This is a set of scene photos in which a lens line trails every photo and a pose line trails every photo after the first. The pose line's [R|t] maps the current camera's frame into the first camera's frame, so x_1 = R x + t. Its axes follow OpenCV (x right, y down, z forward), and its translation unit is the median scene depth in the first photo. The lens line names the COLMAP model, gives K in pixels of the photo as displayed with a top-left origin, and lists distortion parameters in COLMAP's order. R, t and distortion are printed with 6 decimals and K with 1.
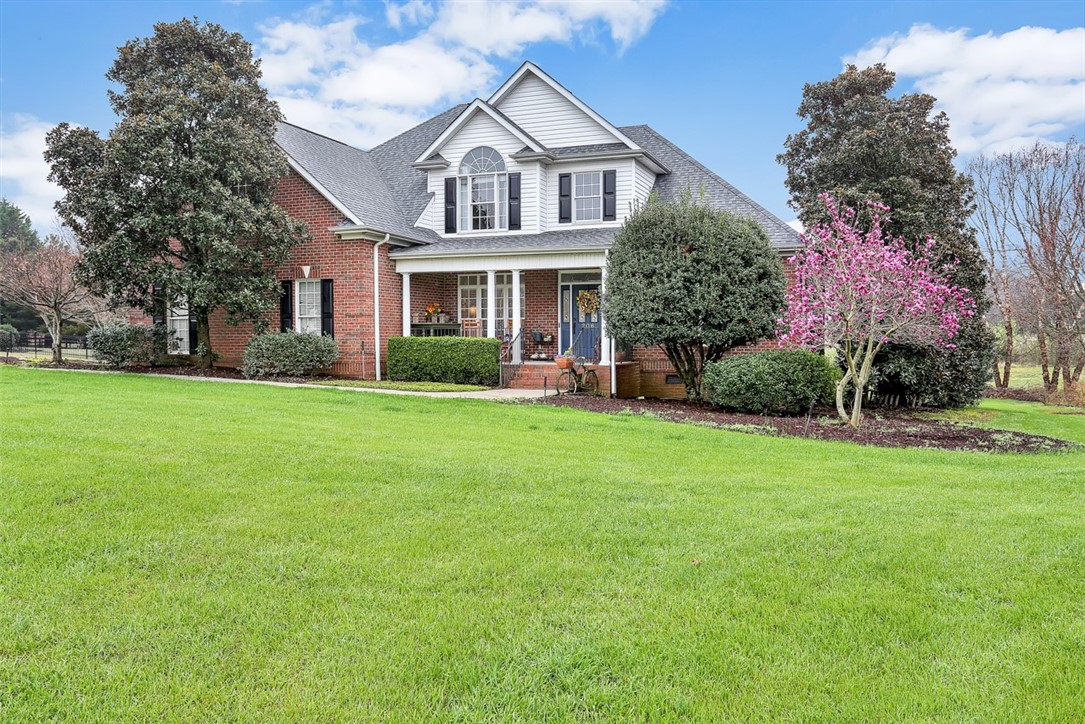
lens RADIAL K [[891.9, 0, 541.5], [0, 891.9, 372.2], [0, 0, 1]] dist [-0.015503, -0.008681]
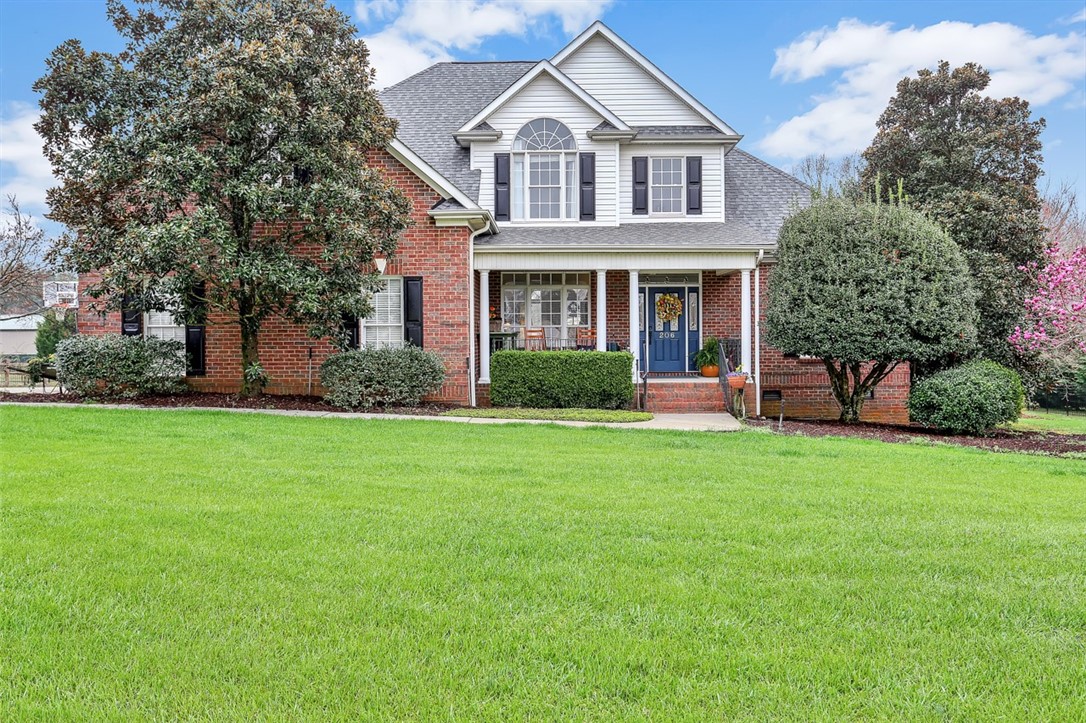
lens RADIAL K [[989.1, 0, 543.3], [0, 989.1, 350.4], [0, 0, 1]] dist [0.001471, 0.000000]
pose [[0.937707, -0.007733, 0.347341, -0.394351], [0.015330, 0.999699, -0.019130, -0.020997], [-0.347088, 0.023263, 0.937544, 0.148731]]
